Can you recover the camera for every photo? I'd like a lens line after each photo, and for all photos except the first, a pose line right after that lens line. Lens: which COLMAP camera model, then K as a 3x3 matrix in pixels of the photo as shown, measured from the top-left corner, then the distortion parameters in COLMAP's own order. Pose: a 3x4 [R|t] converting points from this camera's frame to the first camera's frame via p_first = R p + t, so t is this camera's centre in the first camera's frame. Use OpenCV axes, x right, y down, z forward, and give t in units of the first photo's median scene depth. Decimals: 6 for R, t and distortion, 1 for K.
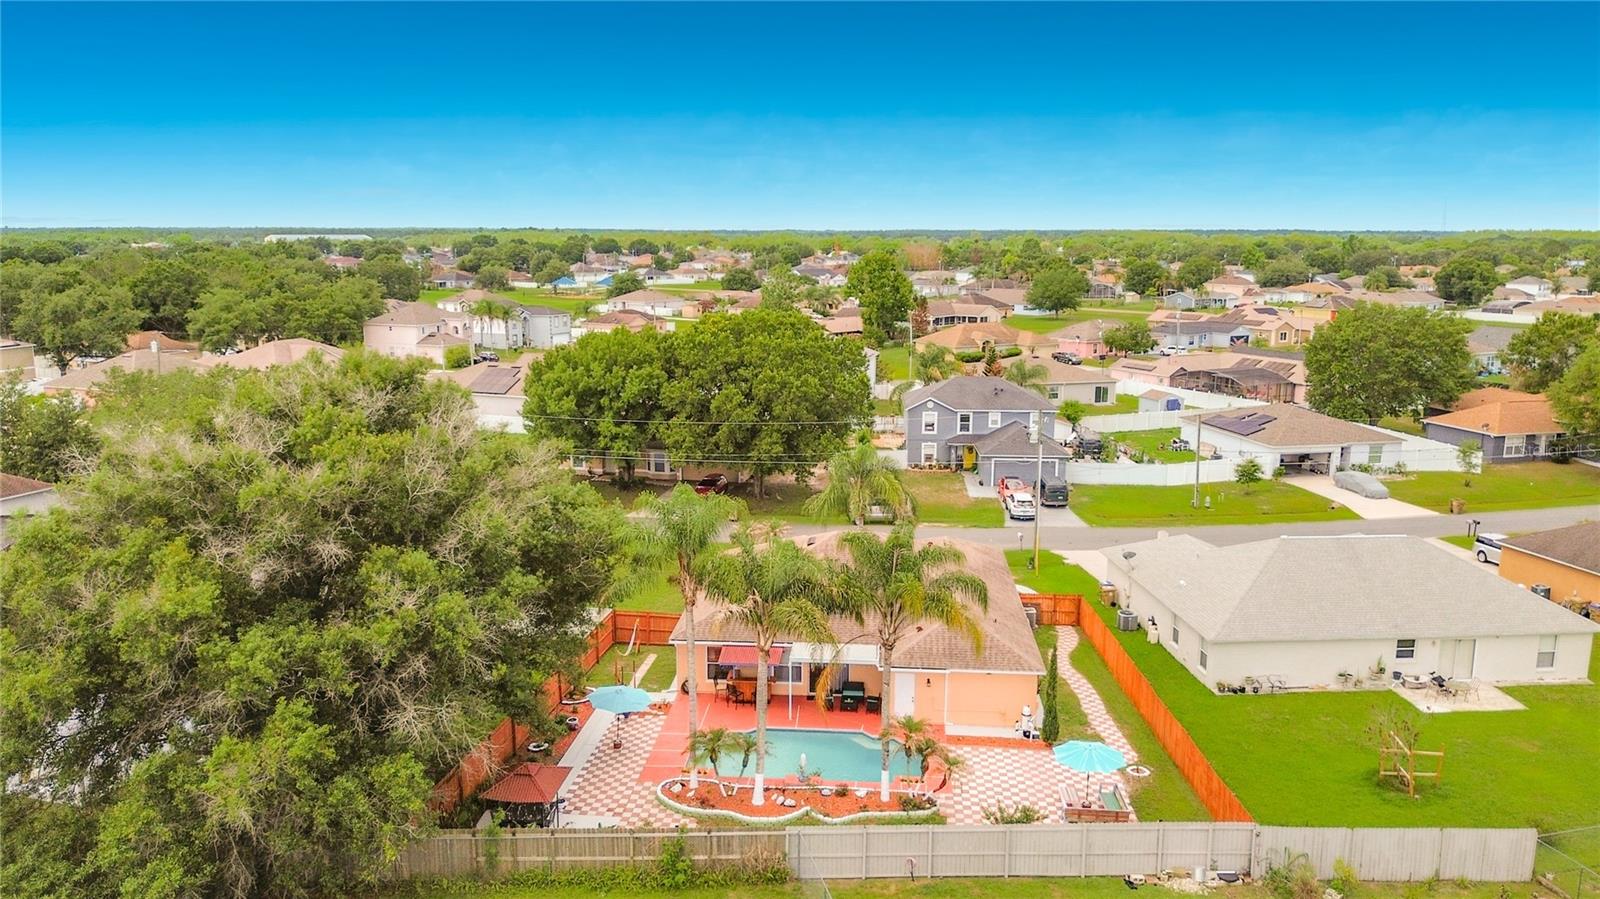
lens RADIAL K [[1169.9, 0, 800.0], [0, 1169.9, 449.5], [0, 0, 1]] dist [0.034629, -0.059089]
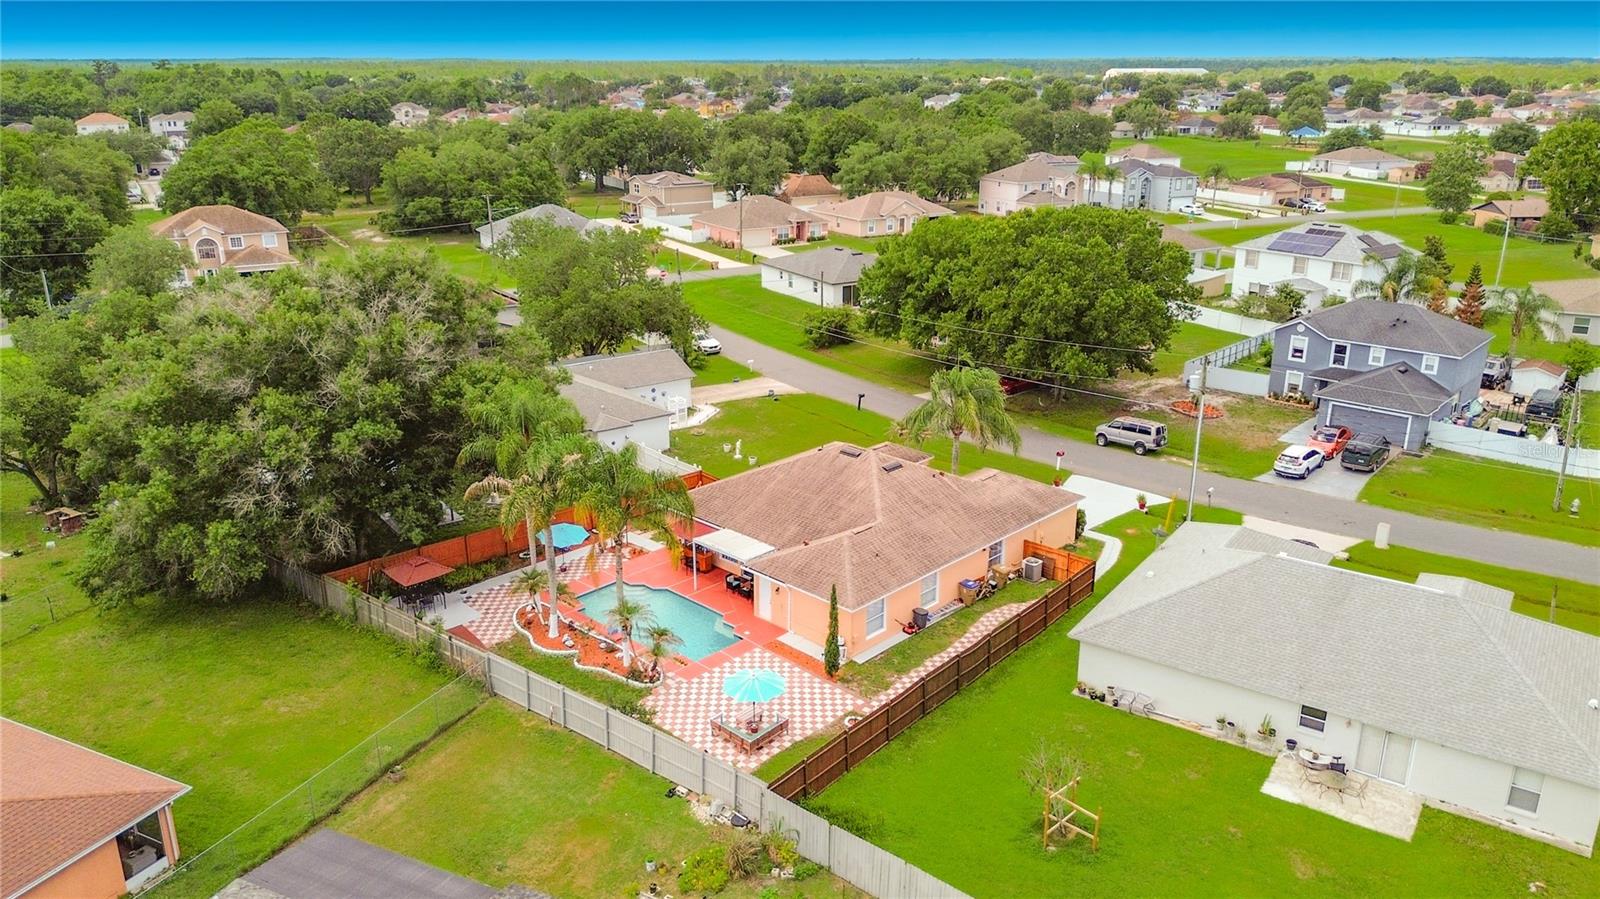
lens RADIAL K [[1153.9, 0, 795.0], [0, 1153.9, 458.1], [0, 0, 1]] dist [0.065731, -0.096575]
pose [[0.771796, 0.203089, -0.602566, 0.434463], [-0.113884, 0.976450, 0.183235, -0.071679], [0.625588, -0.072797, 0.776749, 0.102079]]
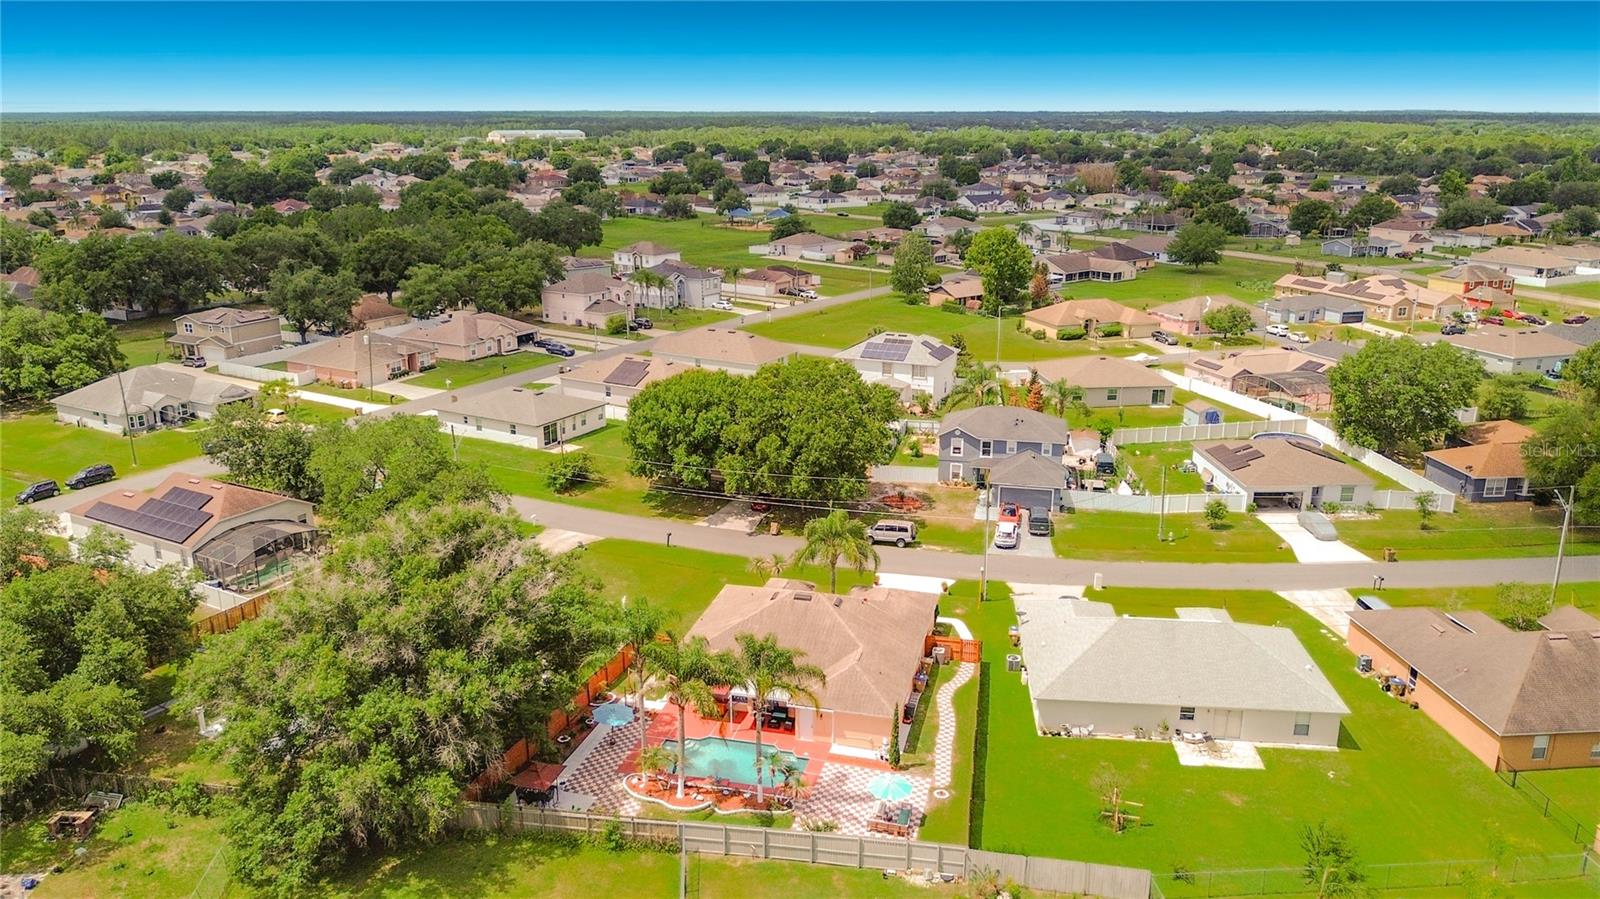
lens RADIAL K [[1153.9, 0, 795.0], [0, 1153.9, 458.1], [0, 0, 1]] dist [0.065731, -0.096575]
pose [[0.984468, 0.045024, -0.169691, 0.179179], [-0.027136, 0.993964, 0.106298, -0.160023], [0.173453, -0.100043, 0.979748, -0.228780]]
